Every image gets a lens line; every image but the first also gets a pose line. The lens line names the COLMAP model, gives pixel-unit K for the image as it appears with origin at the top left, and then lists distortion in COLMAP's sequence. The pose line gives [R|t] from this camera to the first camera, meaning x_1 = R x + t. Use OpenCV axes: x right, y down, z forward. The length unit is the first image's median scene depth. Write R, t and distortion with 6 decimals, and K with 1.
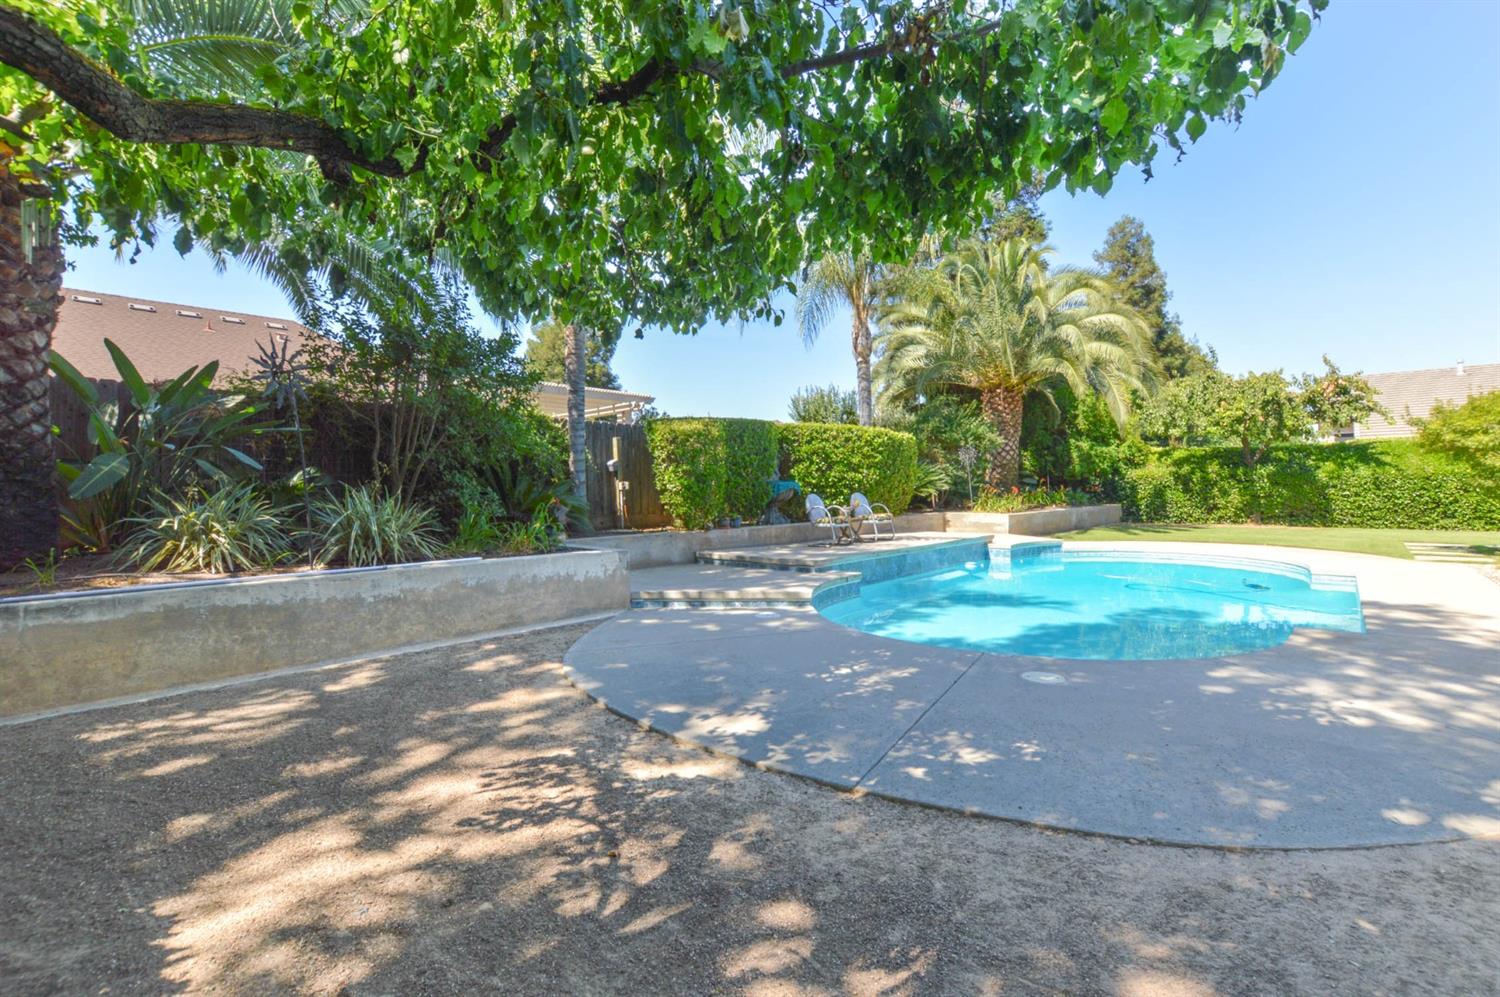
lens RADIAL K [[678.3, 0, 746.6], [0, 678.3, 488.9], [0, 0, 1]] dist [-0.013828, 0.002369]
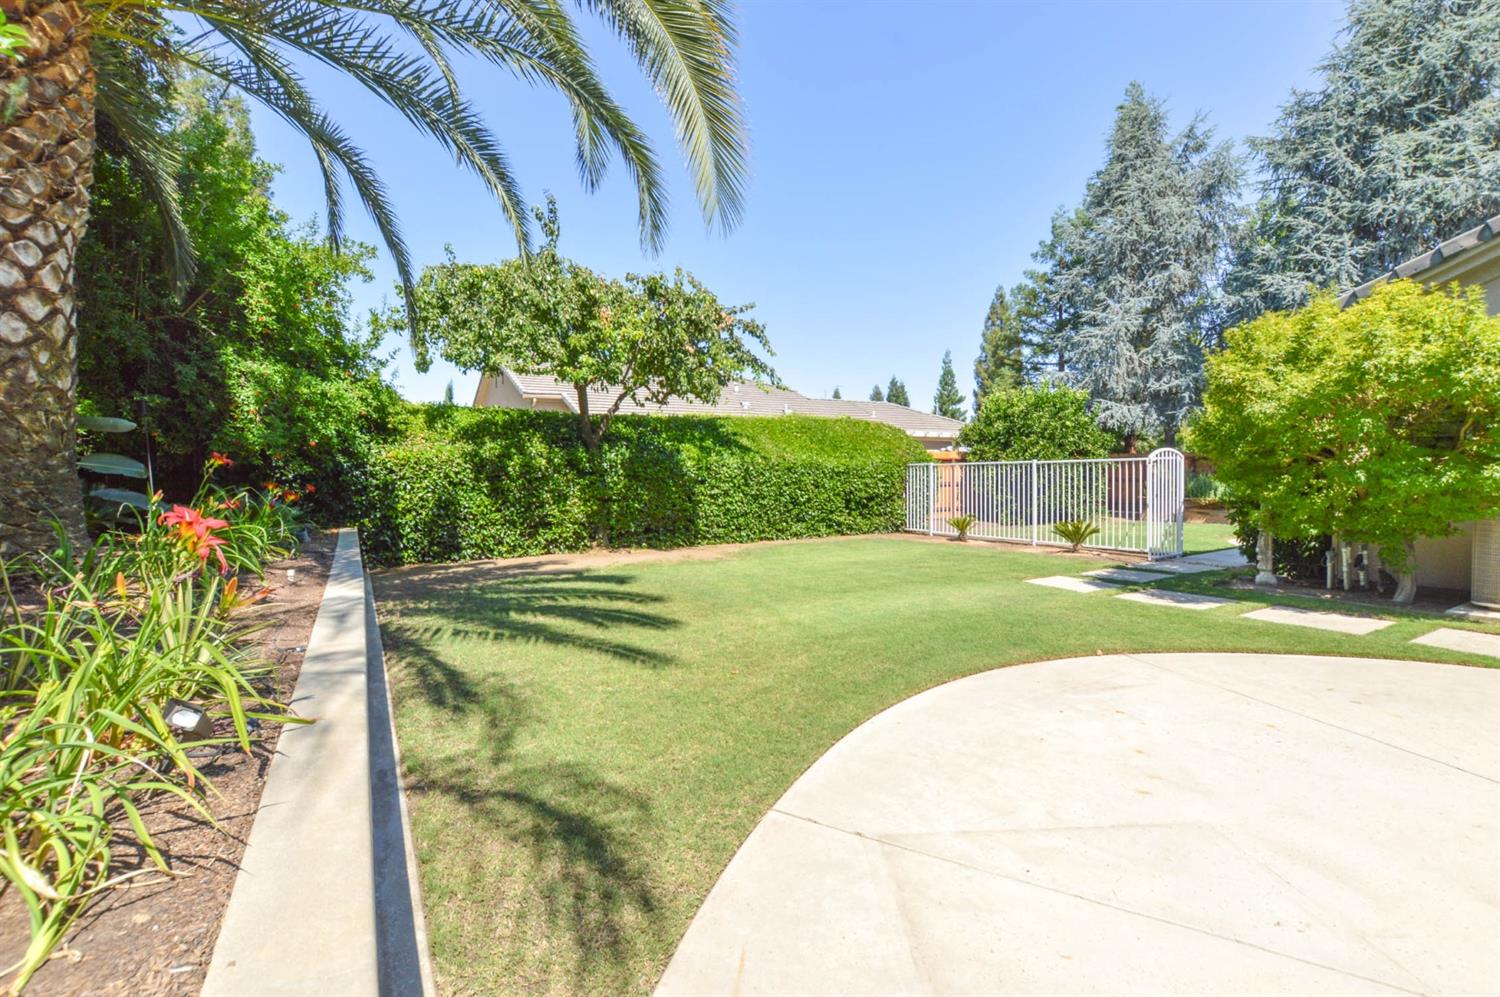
lens RADIAL K [[678.3, 0, 757.3], [0, 678.3, 499.6], [0, 0, 1]] dist [-0.013828, 0.002369]
pose [[0.278694, -0.029198, 0.959936, 0.269989], [0.007935, 0.999574, 0.028100, -0.004609], [-0.960347, -0.000214, 0.278807, 0.779165]]
